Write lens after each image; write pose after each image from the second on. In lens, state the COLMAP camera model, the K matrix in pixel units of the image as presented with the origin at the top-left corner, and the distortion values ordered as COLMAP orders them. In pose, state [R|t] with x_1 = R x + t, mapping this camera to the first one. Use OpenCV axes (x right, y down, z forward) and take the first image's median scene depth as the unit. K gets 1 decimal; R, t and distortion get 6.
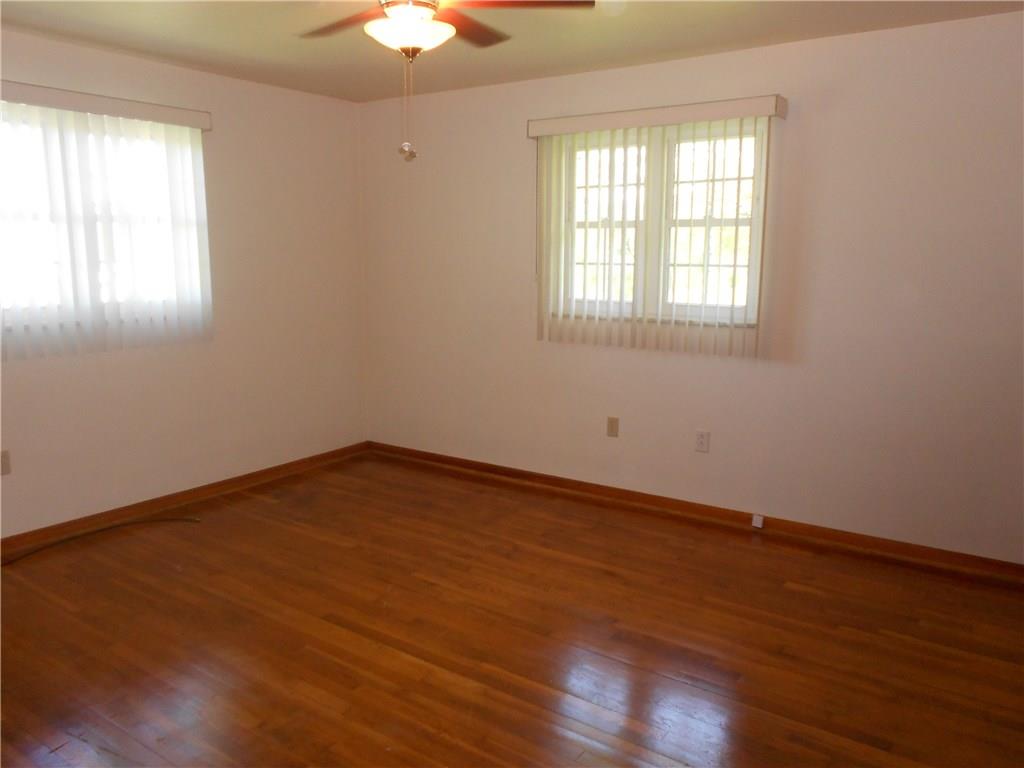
lens RADIAL K [[804.1, 0, 519.8], [0, 804.1, 381.6], [0, 0, 1]] dist [-0.001273, 0.021240]
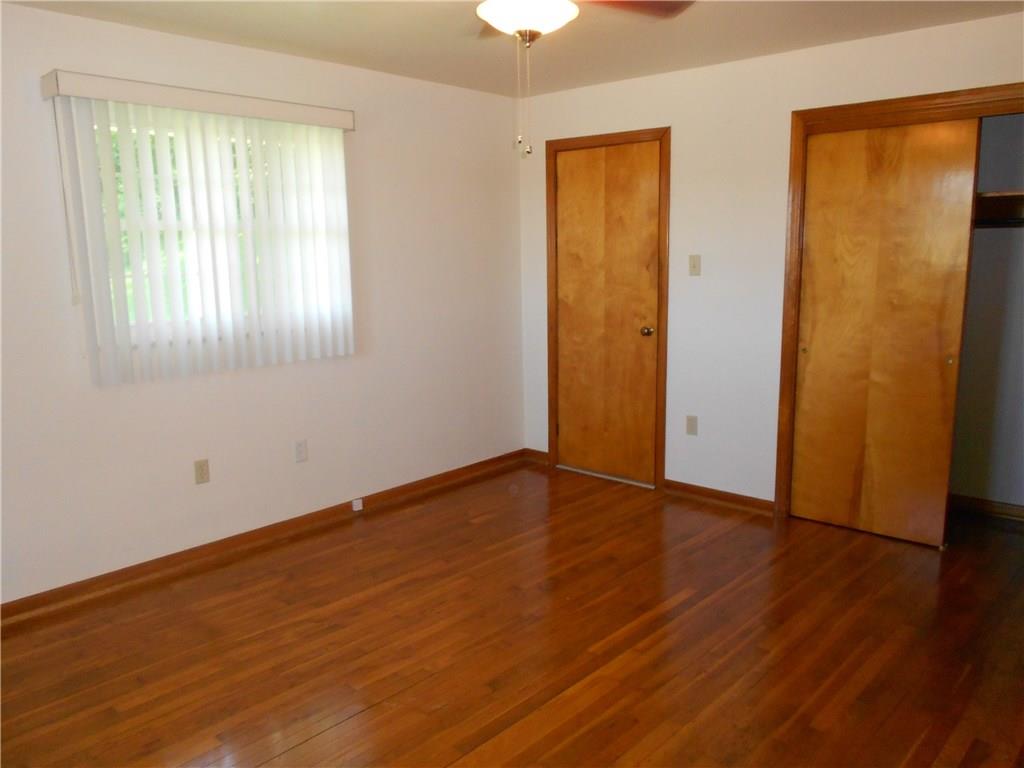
lens RADIAL K [[804.1, 0, 508.4], [0, 804.1, 381.0], [0, 0, 1]] dist [-0.001273, 0.021240]
pose [[0.116687, -0.171316, 0.978282, -0.738580], [0.168139, 0.974200, 0.150546, -0.122003], [-0.978833, 0.146920, 0.142481, 0.646130]]
